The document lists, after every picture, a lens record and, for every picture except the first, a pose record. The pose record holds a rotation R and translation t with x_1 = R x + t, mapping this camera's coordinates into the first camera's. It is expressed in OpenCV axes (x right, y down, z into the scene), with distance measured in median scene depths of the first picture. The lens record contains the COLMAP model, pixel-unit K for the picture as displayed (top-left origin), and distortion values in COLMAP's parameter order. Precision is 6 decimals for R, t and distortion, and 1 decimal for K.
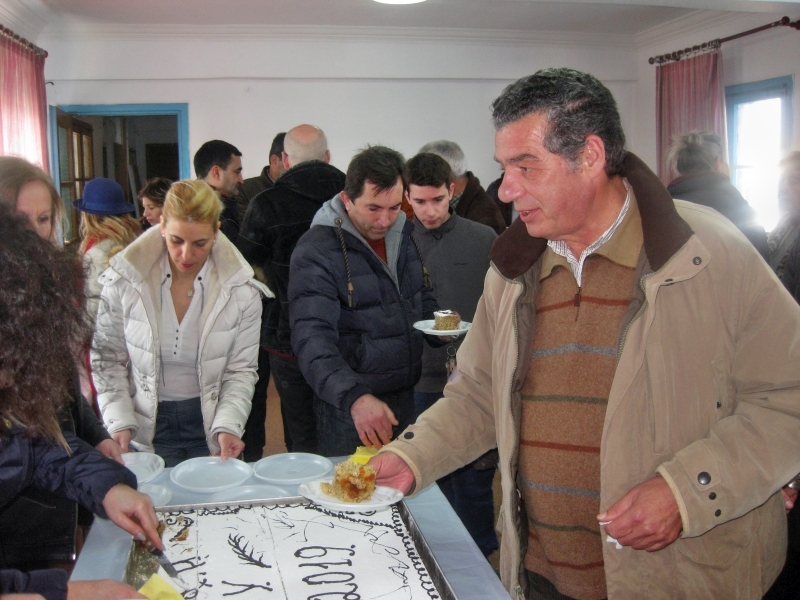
lens RADIAL K [[813.2, 0, 400.0], [0, 813.2, 300.0], [0, 0, 1]] dist [-0.174142, 0.148277]
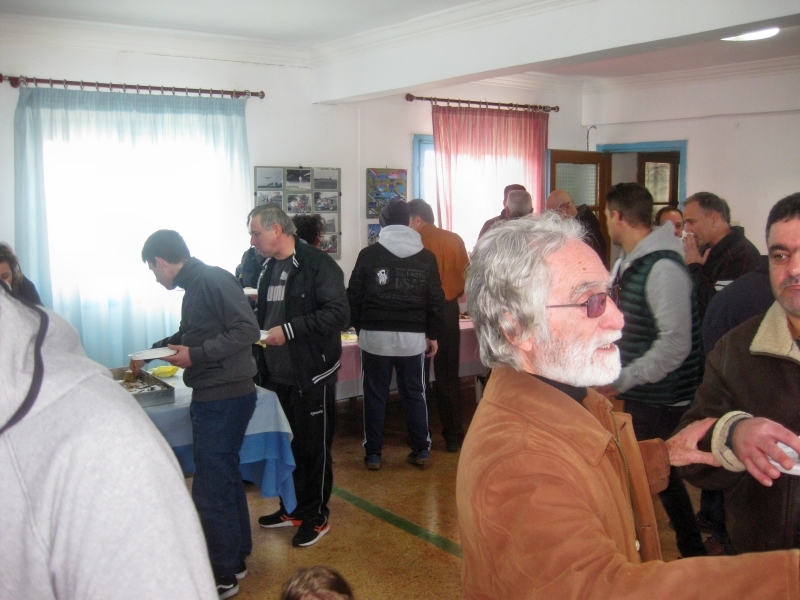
lens RADIAL K [[813.2, 0, 400.0], [0, 813.2, 300.0], [0, 0, 1]] dist [-0.174142, 0.148277]
pose [[0.449246, 0.123776, -0.884792, 0.595621], [-0.132044, 0.988679, 0.071264, -0.056926], [0.883596, 0.084816, 0.460504, 0.171009]]
